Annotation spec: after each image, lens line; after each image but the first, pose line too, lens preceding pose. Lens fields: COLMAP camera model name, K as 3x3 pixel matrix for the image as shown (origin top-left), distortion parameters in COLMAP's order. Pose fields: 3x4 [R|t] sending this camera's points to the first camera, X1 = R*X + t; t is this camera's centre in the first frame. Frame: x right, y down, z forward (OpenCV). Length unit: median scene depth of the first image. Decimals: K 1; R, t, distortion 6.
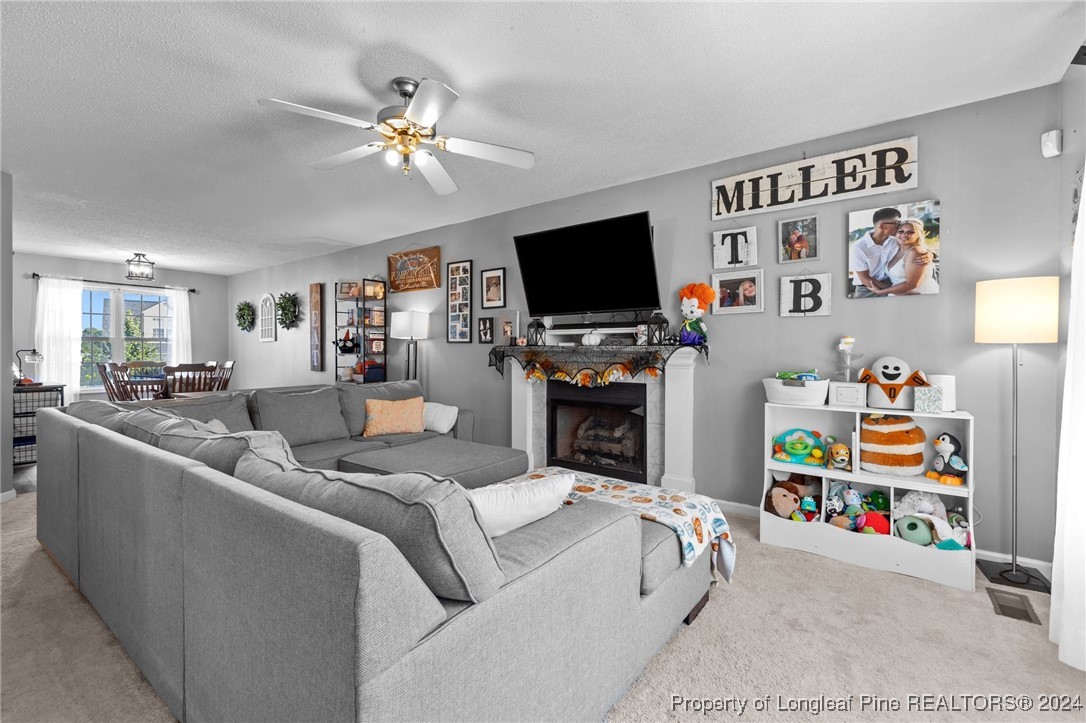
lens RADIAL K [[474.8, 0, 540.5], [0, 474.8, 353.1], [0, 0, 1]] dist [0.012429, -0.002213]
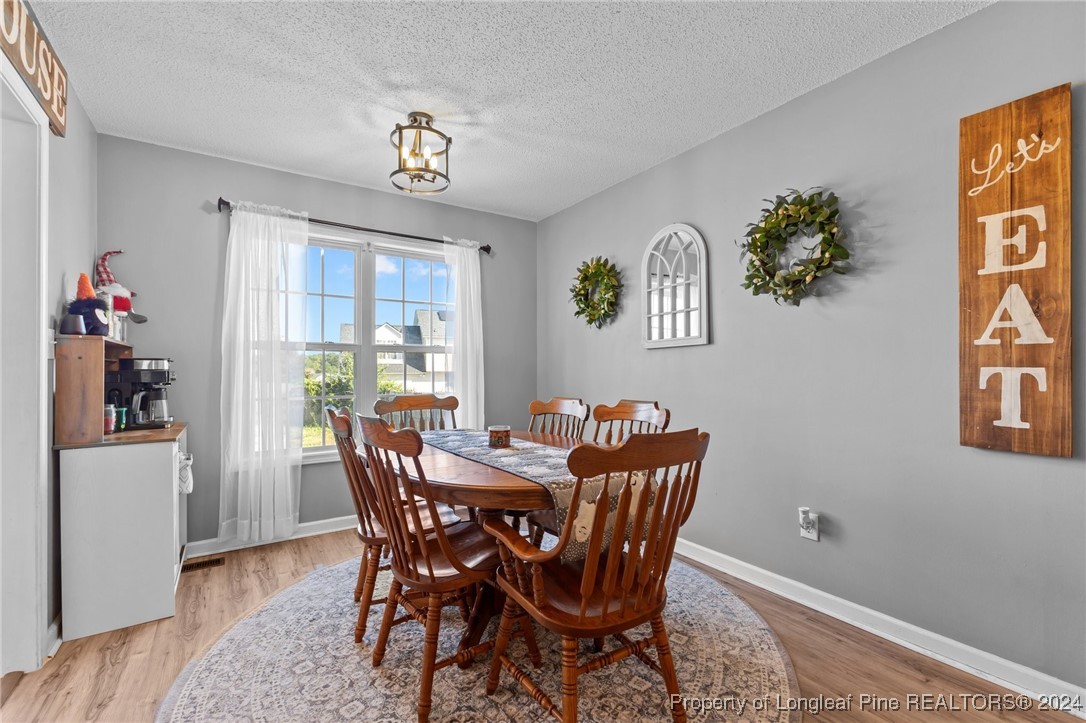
lens RADIAL K [[474.8, 0, 543.0], [0, 474.8, 367.1], [0, 0, 1]] dist [0.012429, -0.002213]
pose [[0.943983, -0.004693, -0.329959, -1.296030], [0.000832, 0.999930, -0.011841, -0.007418], [0.329992, 0.010903, 0.943921, 1.412537]]
